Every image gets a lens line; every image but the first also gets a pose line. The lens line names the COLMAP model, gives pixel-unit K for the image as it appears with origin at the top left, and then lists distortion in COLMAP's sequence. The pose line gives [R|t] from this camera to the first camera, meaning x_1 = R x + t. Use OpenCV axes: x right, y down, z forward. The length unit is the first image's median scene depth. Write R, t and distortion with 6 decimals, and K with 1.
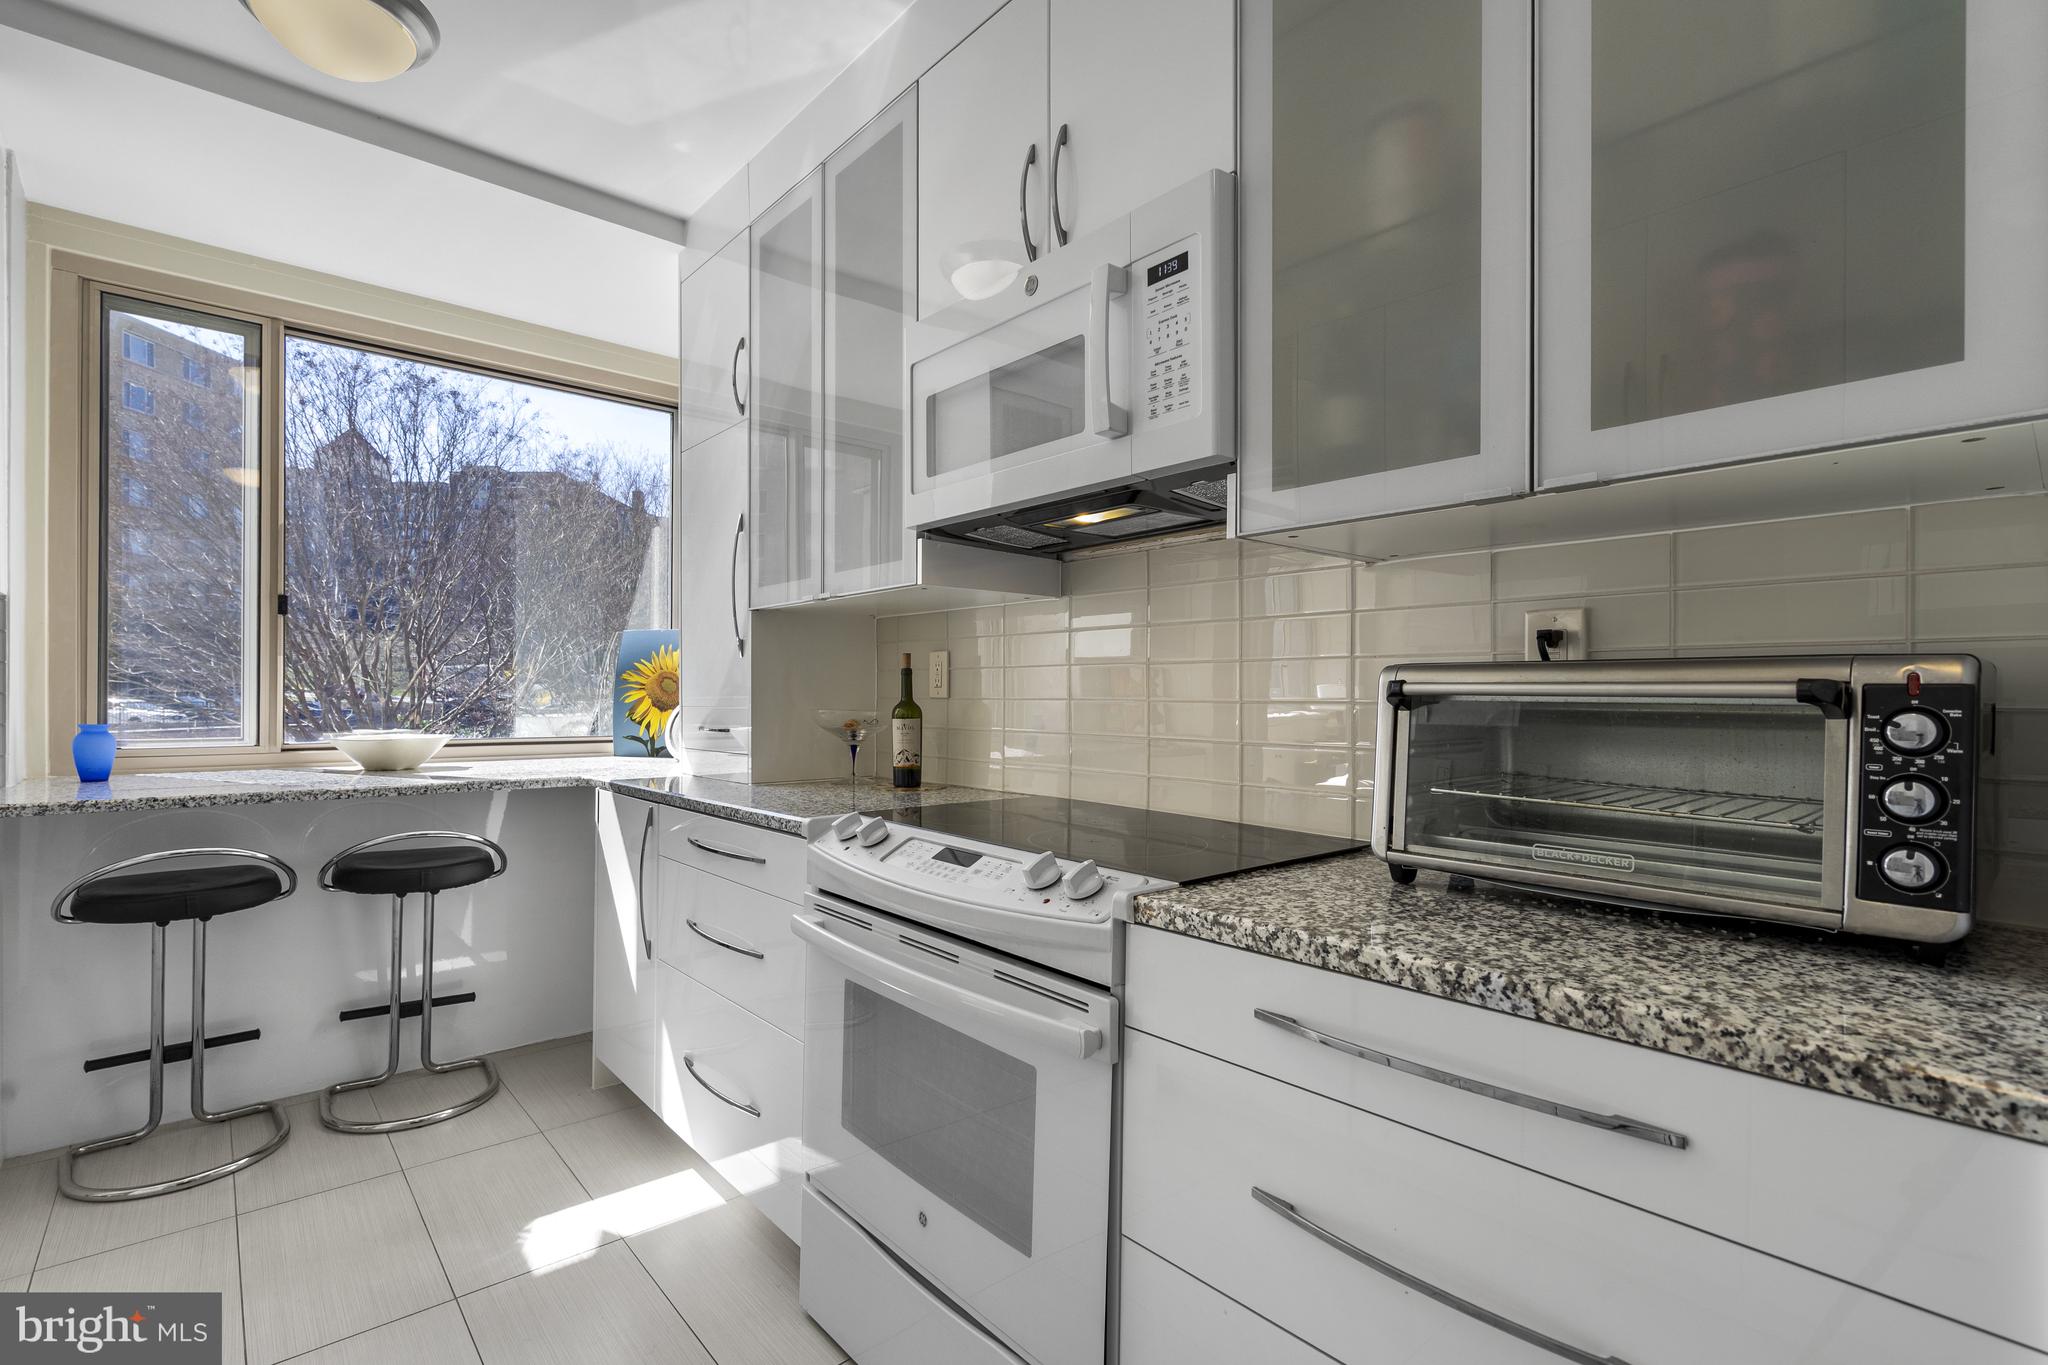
lens RADIAL K [[942.0, 0, 1018.7], [0, 942.0, 694.0], [0, 0, 1]] dist [-0.002665, 0.000655]
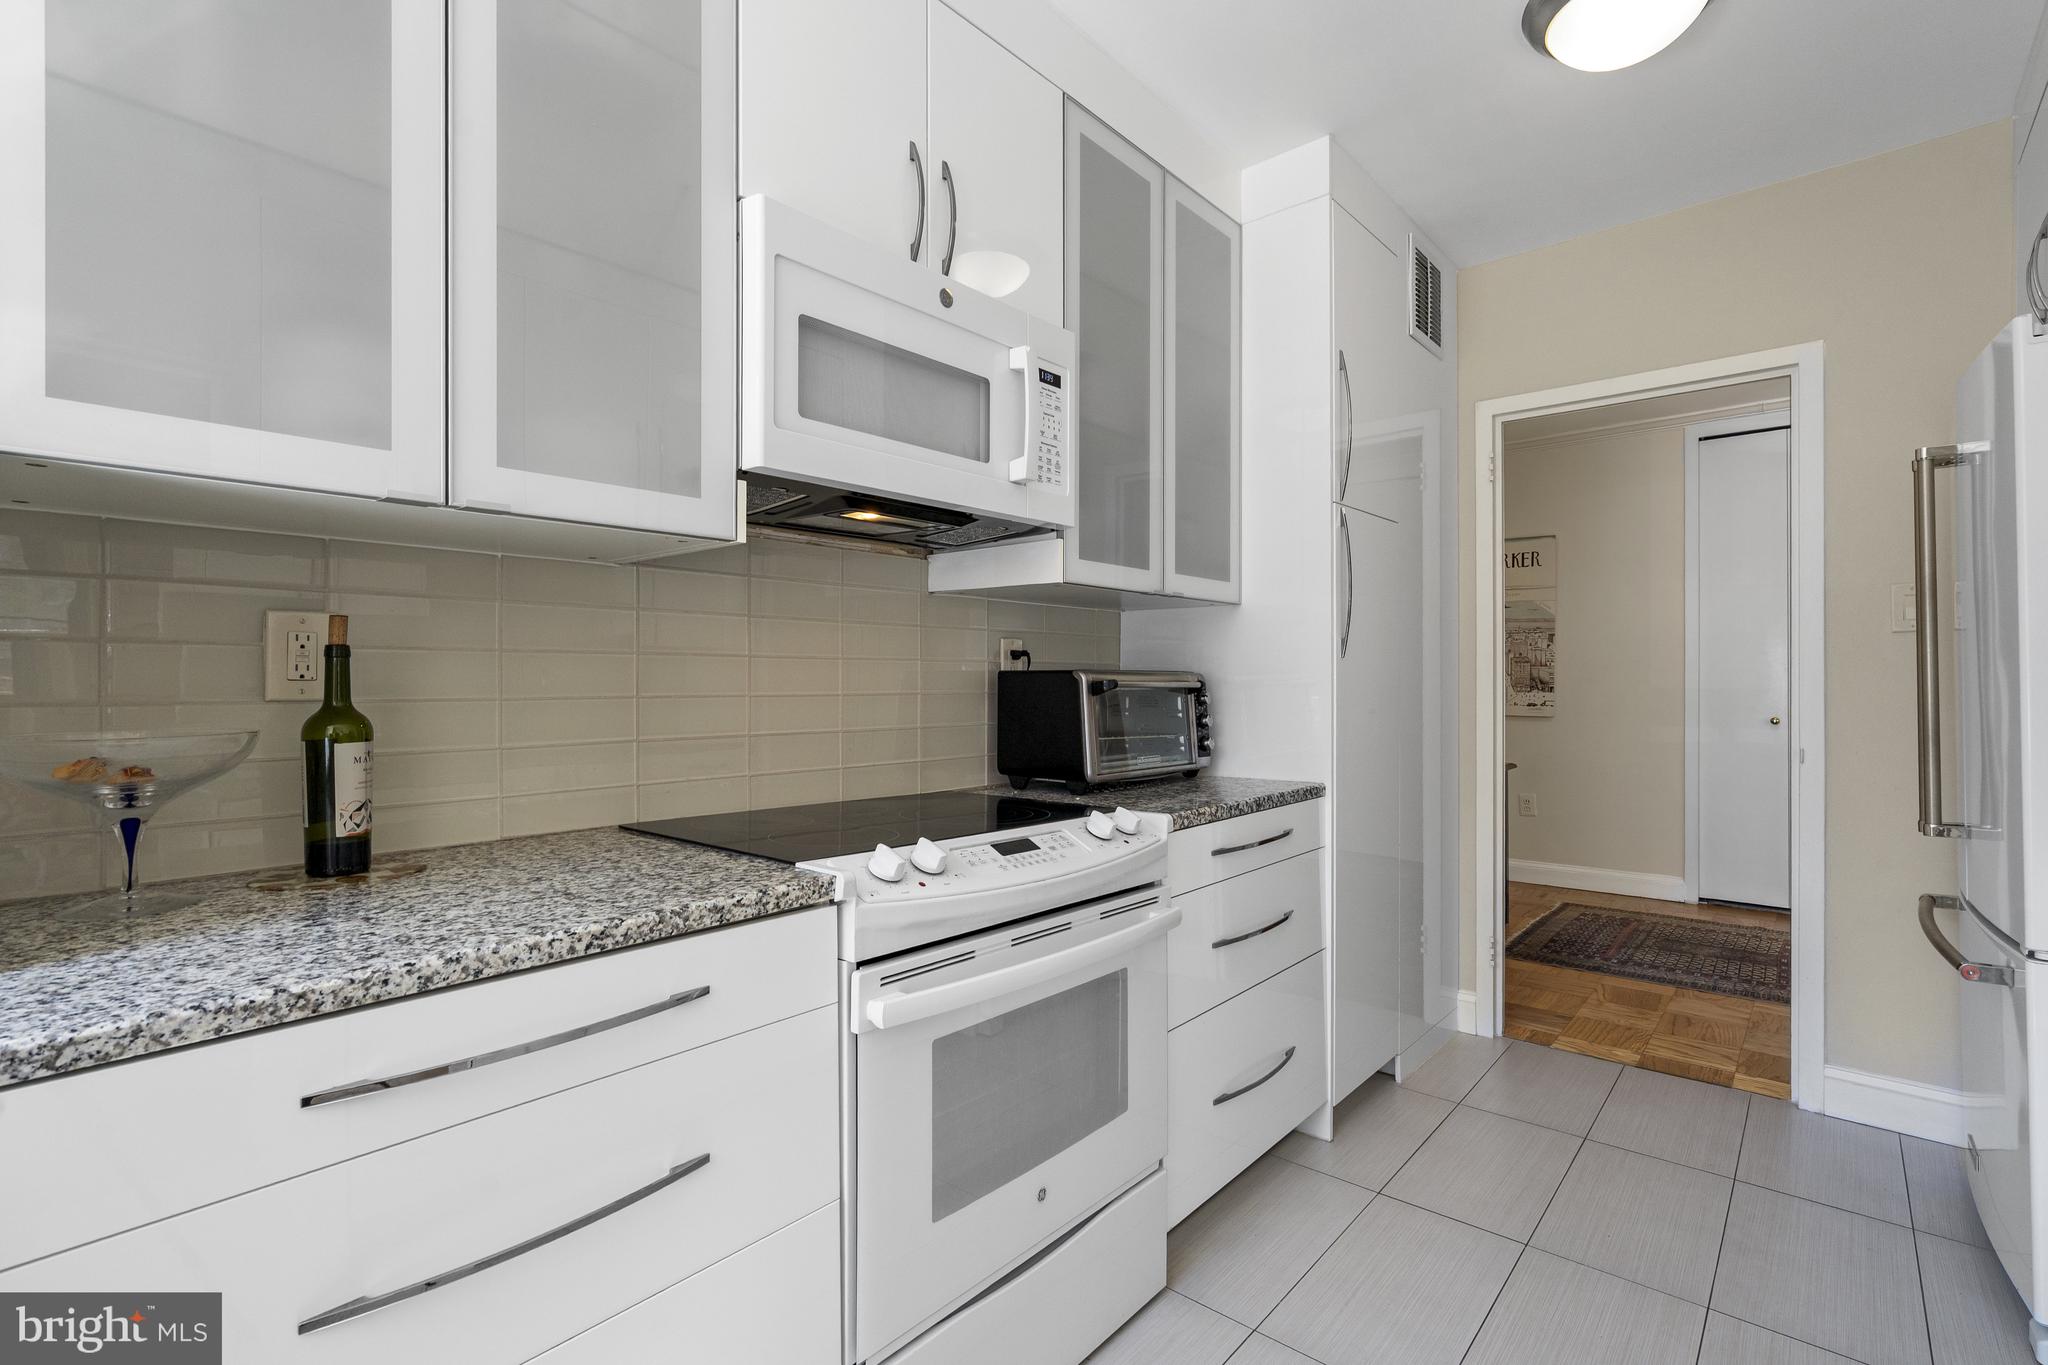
lens RADIAL K [[942.0, 0, 1010.9], [0, 942.0, 673.2], [0, 0, 1]] dist [-0.002665, 0.000655]
pose [[-0.134564, 0.000611, 0.990905, -0.779723], [-0.002709, 0.999996, -0.000984, -0.013570], [-0.990901, -0.002817, -0.134562, 0.810410]]
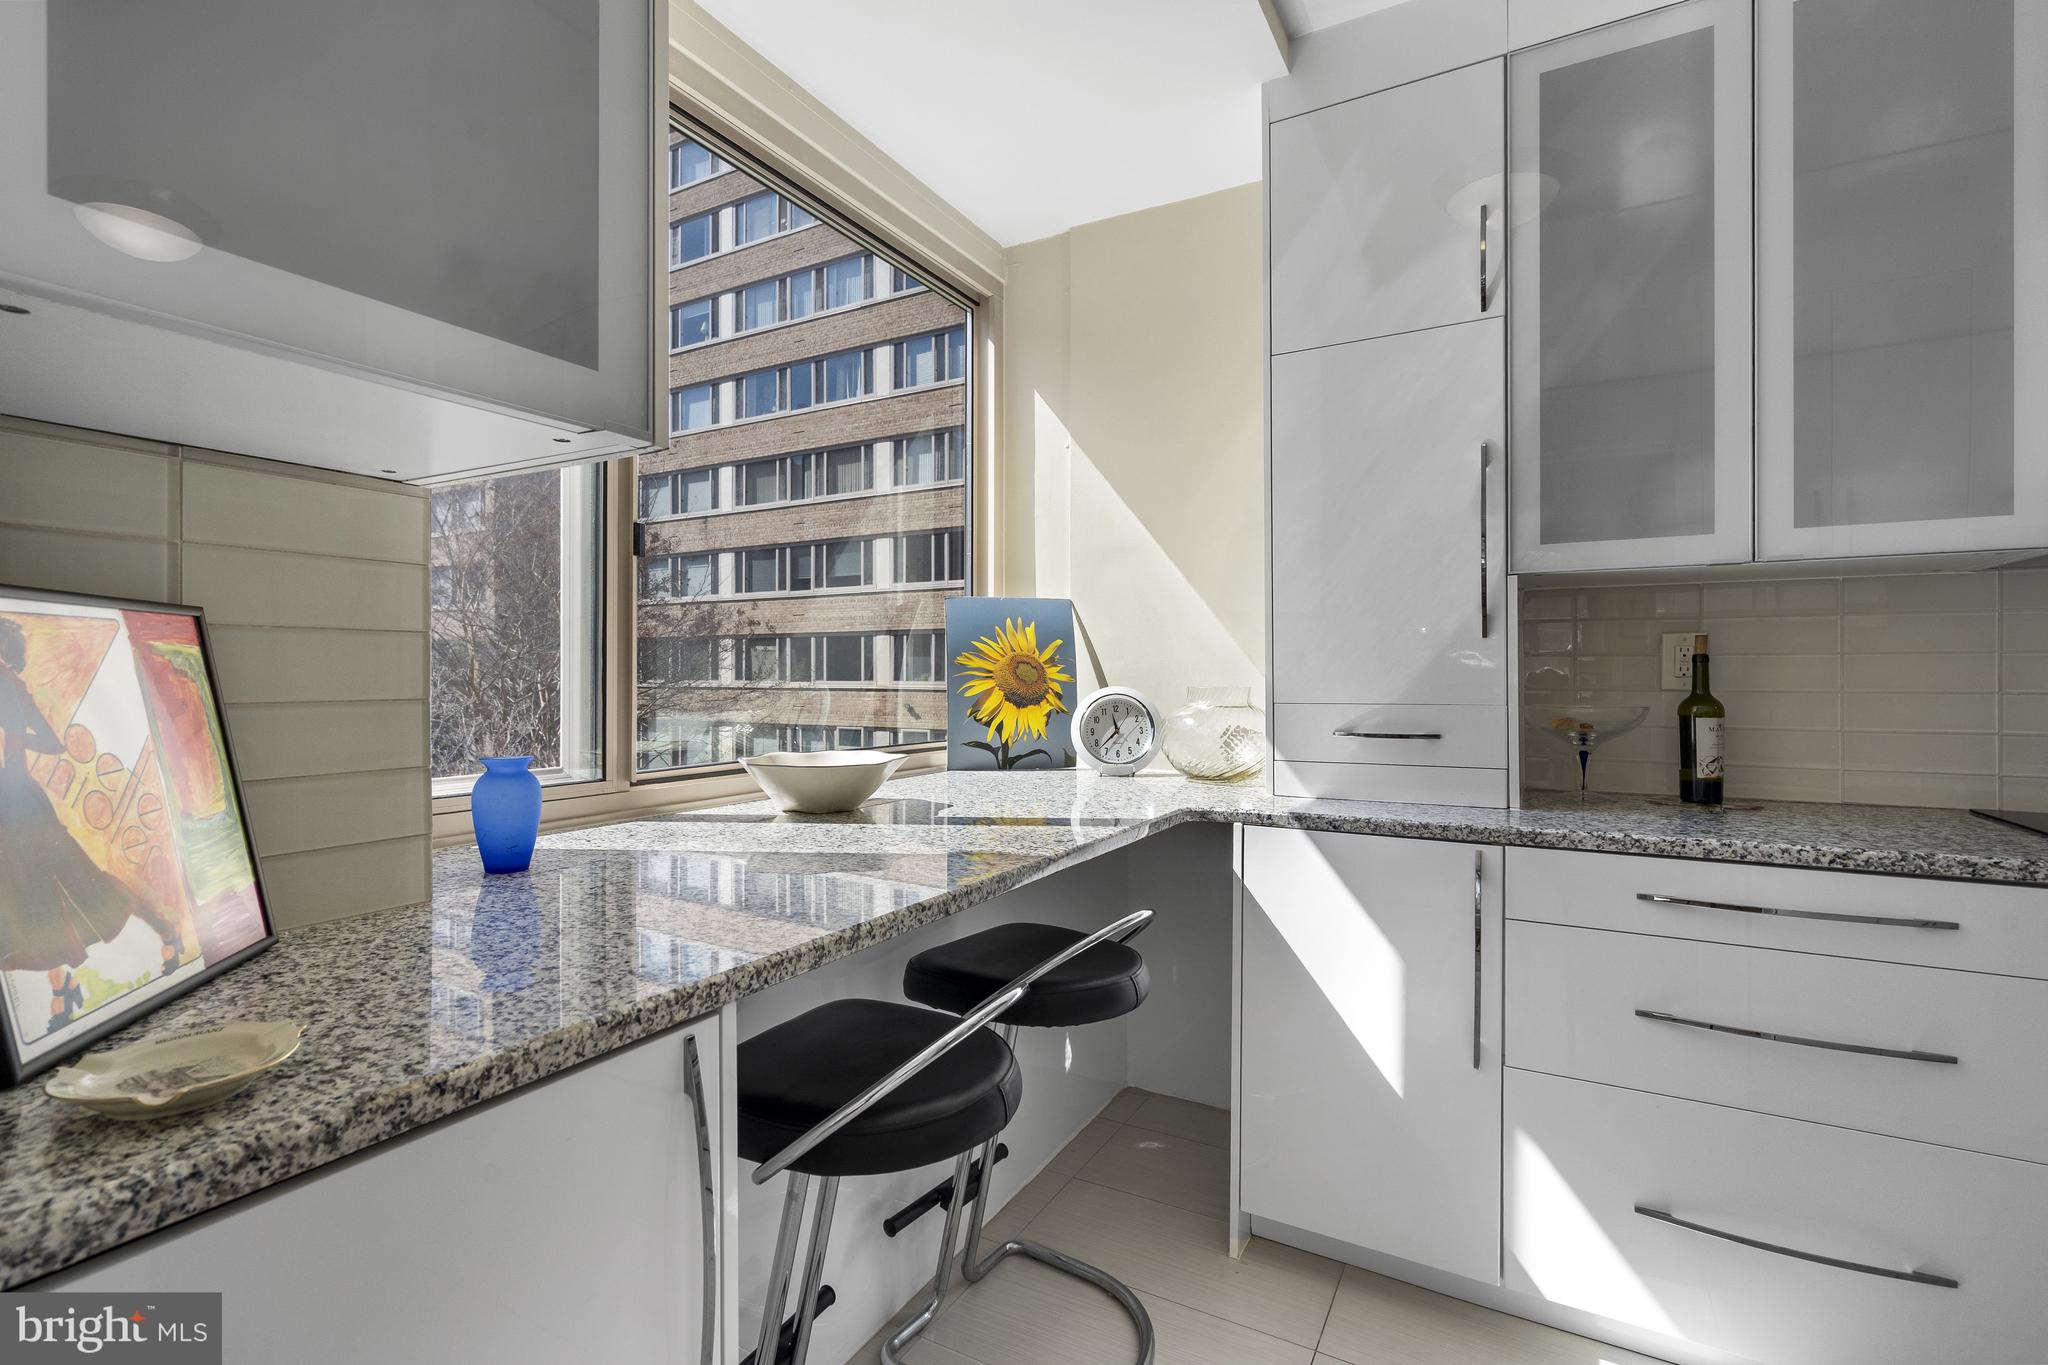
lens RADIAL K [[942.0, 0, 1015.0], [0, 942.0, 678.0], [0, 0, 1]] dist [-0.002665, 0.000655]
pose [[0.942580, -0.004797, 0.333945, -1.065216], [0.003406, 0.999983, 0.004750, -0.014379], [-0.333962, -0.003339, 0.942581, 0.514154]]
